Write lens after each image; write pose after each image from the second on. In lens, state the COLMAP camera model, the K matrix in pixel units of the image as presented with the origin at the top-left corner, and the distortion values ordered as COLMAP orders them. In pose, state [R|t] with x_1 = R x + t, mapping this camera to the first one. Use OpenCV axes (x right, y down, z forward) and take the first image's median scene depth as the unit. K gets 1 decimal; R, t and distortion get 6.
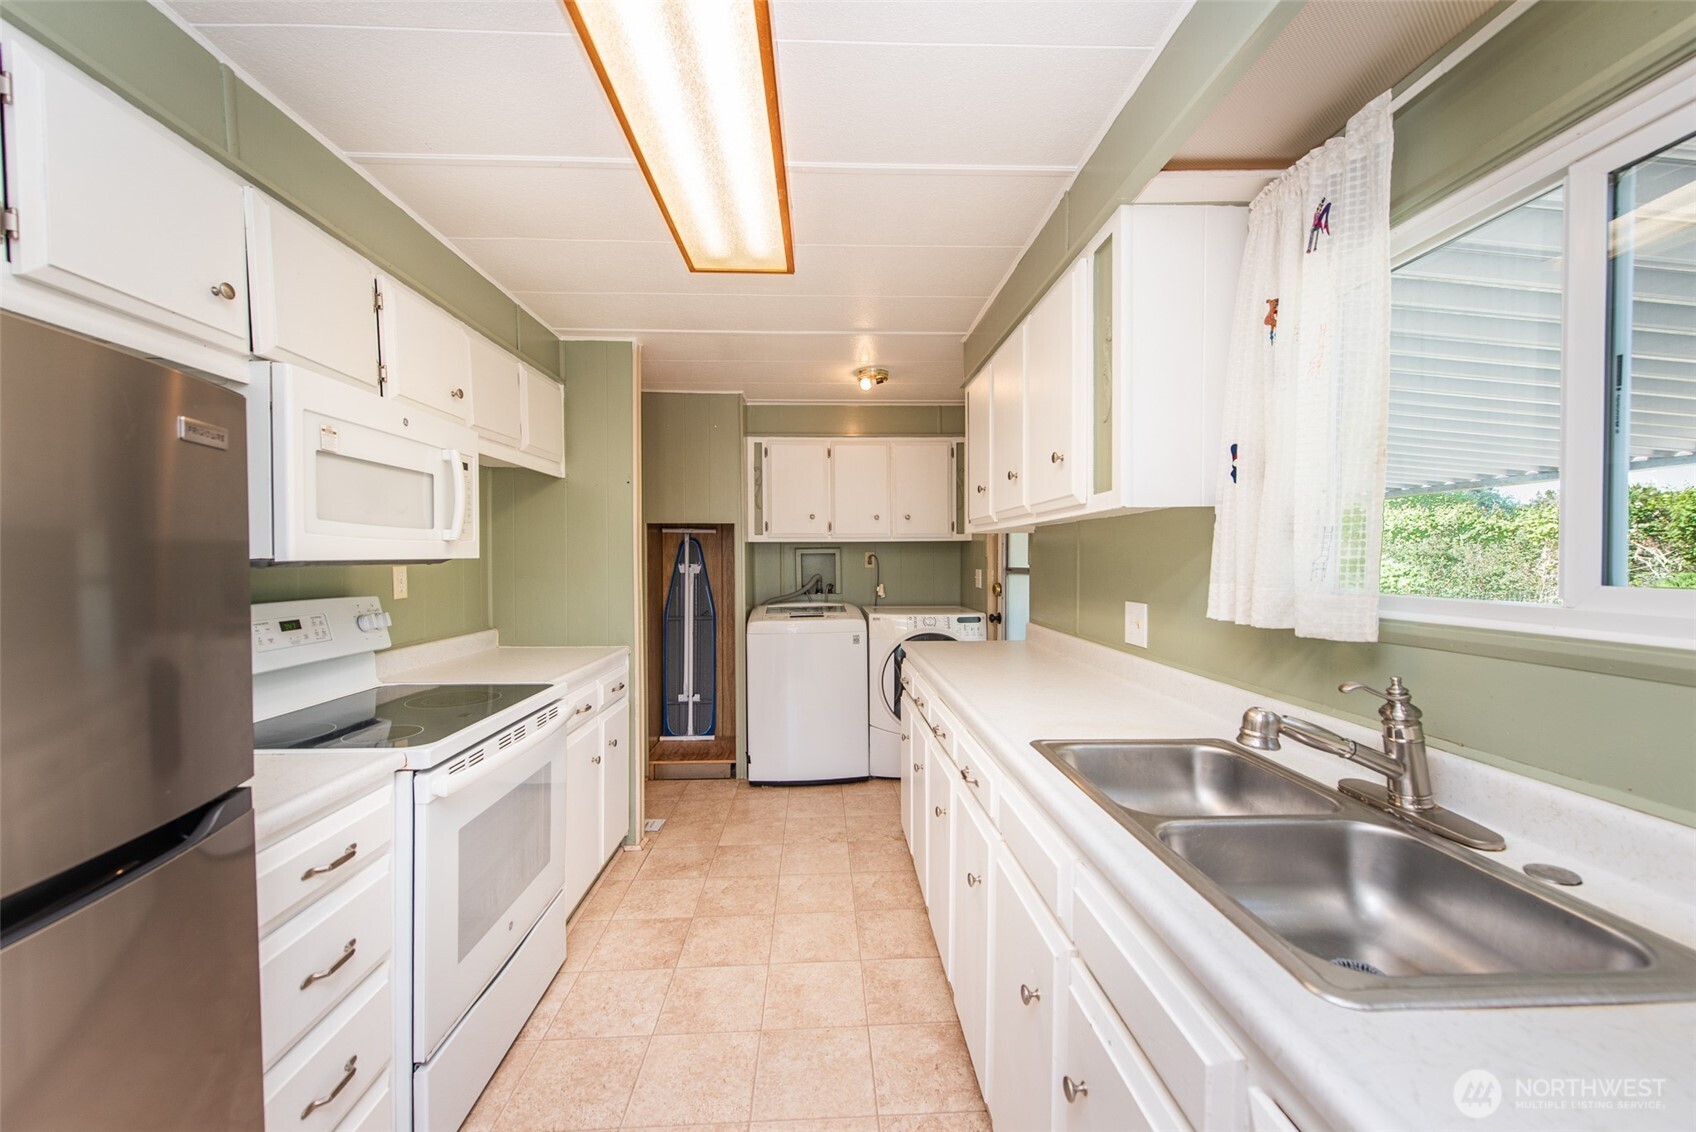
lens RADIAL K [[666.0, 0, 853.9], [0, 666.0, 572.1], [0, 0, 1]] dist [0.013124, -0.003506]
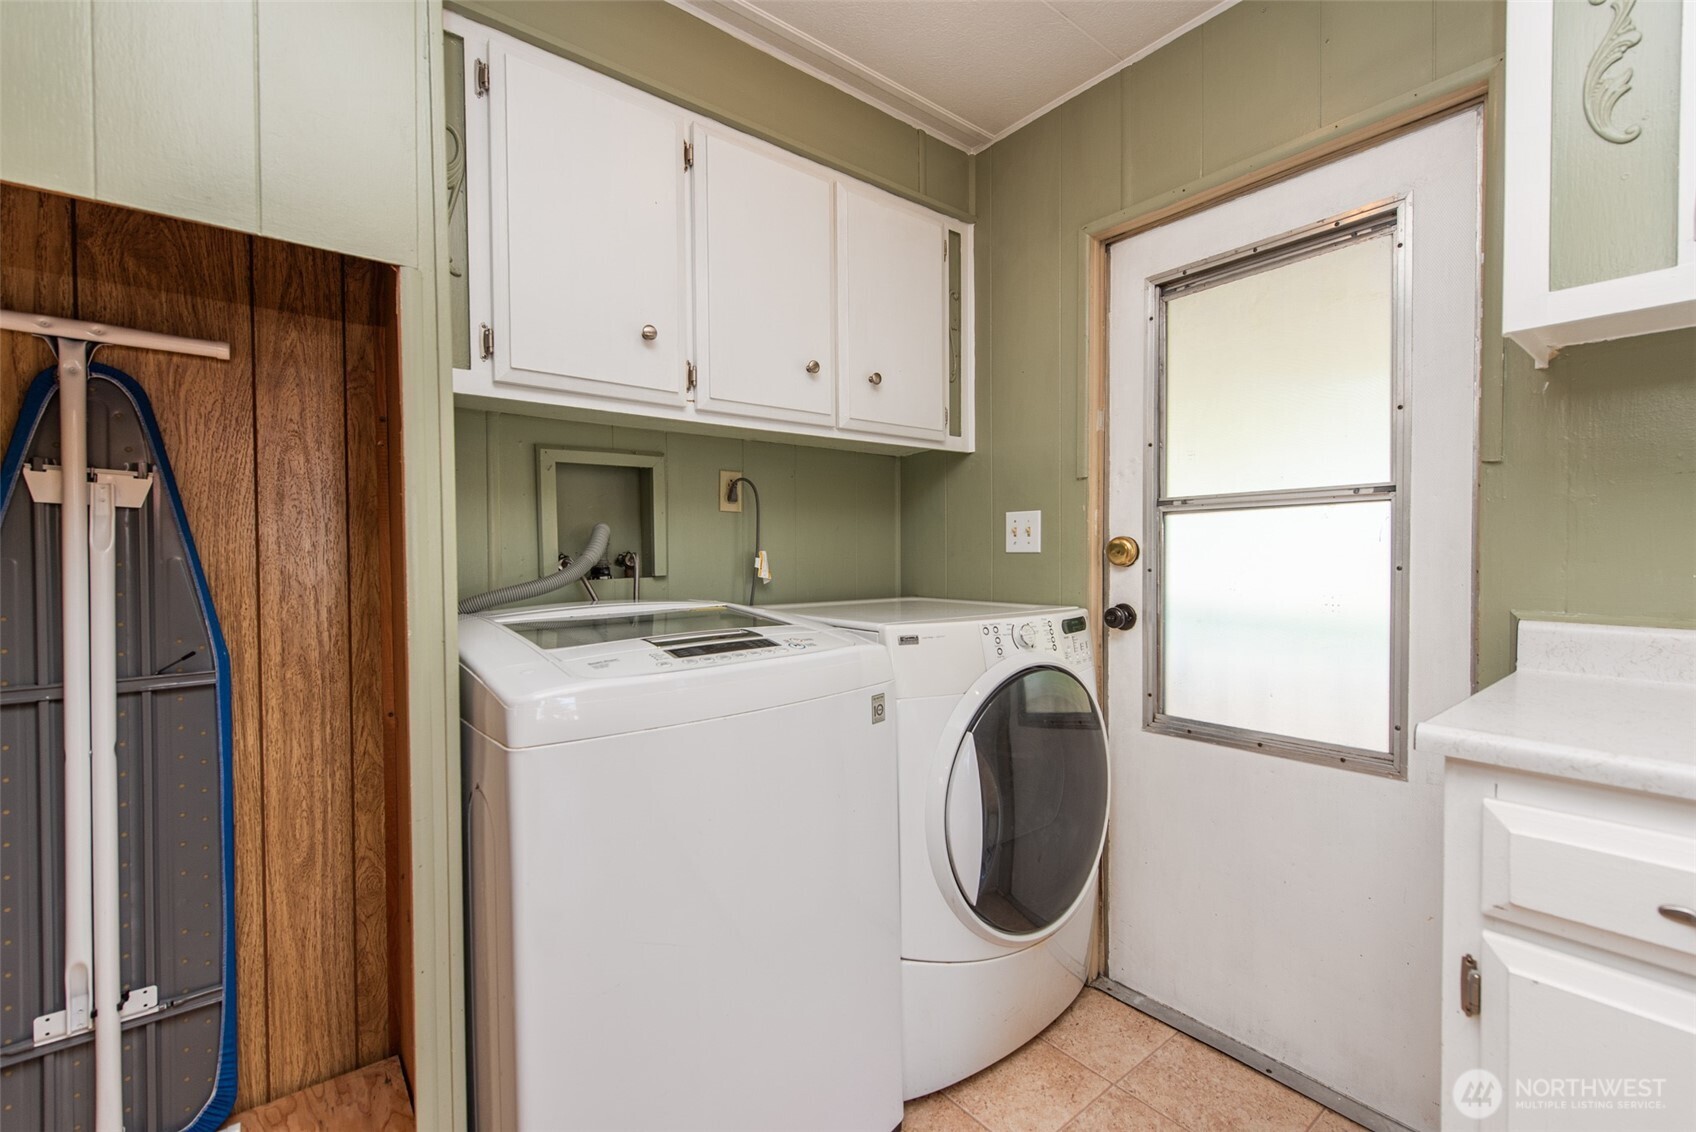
lens RADIAL K [[734.2, 0, 862.3], [0, 734.2, 565.7], [0, 0, 1]] dist [-0.000121, -0.000173]
pose [[0.802271, -0.012989, 0.596819, -0.181020], [0.012757, 0.999908, 0.004612, 0.026425], [-0.596824, 0.003913, 0.802363, 0.616955]]
